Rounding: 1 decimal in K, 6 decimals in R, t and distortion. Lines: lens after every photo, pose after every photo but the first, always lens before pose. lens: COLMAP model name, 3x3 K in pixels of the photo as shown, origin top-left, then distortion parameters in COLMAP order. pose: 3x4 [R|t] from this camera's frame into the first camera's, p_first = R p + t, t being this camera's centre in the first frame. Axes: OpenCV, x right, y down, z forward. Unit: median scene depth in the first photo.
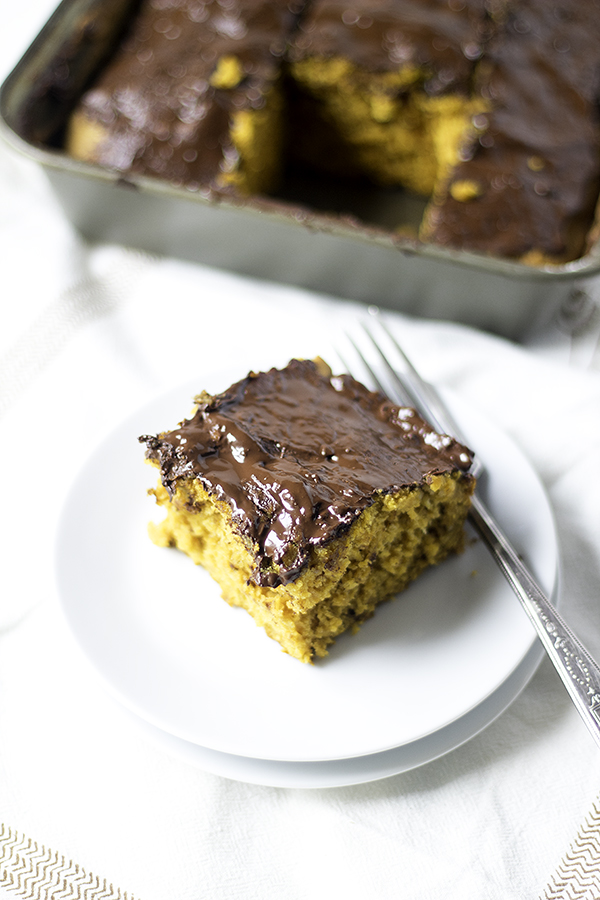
lens RADIAL K [[2270.4, 0, 300.0], [0, 2270.4, 450.0], [0, 0, 1]] dist [-0.049101, -0.070068]
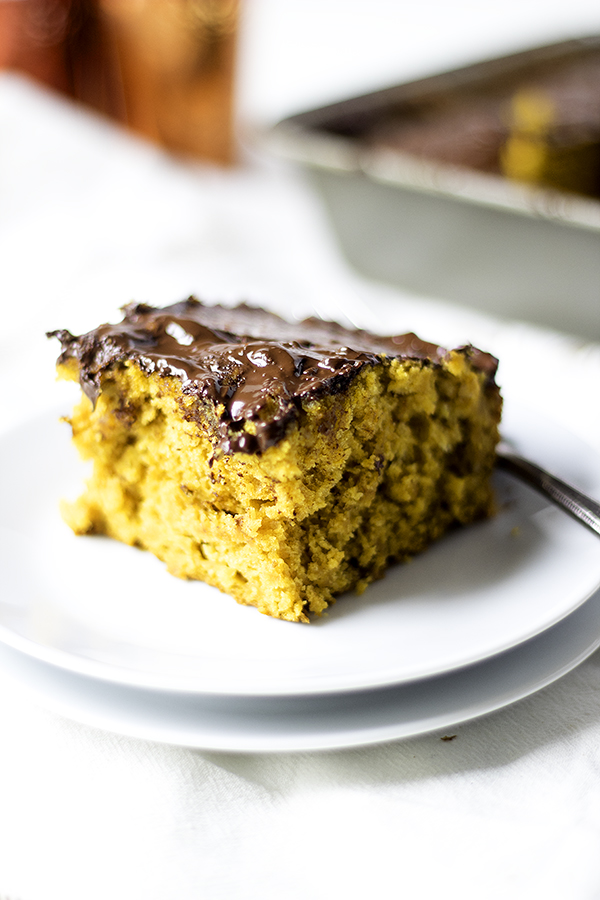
lens RADIAL K [[2270.4, 0, 300.0], [0, 2270.4, 450.0], [0, 0, 1]] dist [-0.049101, -0.070068]
pose [[0.995790, -0.050968, 0.076186, -0.047361], [0.077292, 0.913691, -0.398991, 0.327196], [-0.049274, 0.403200, 0.913784, 0.343908]]
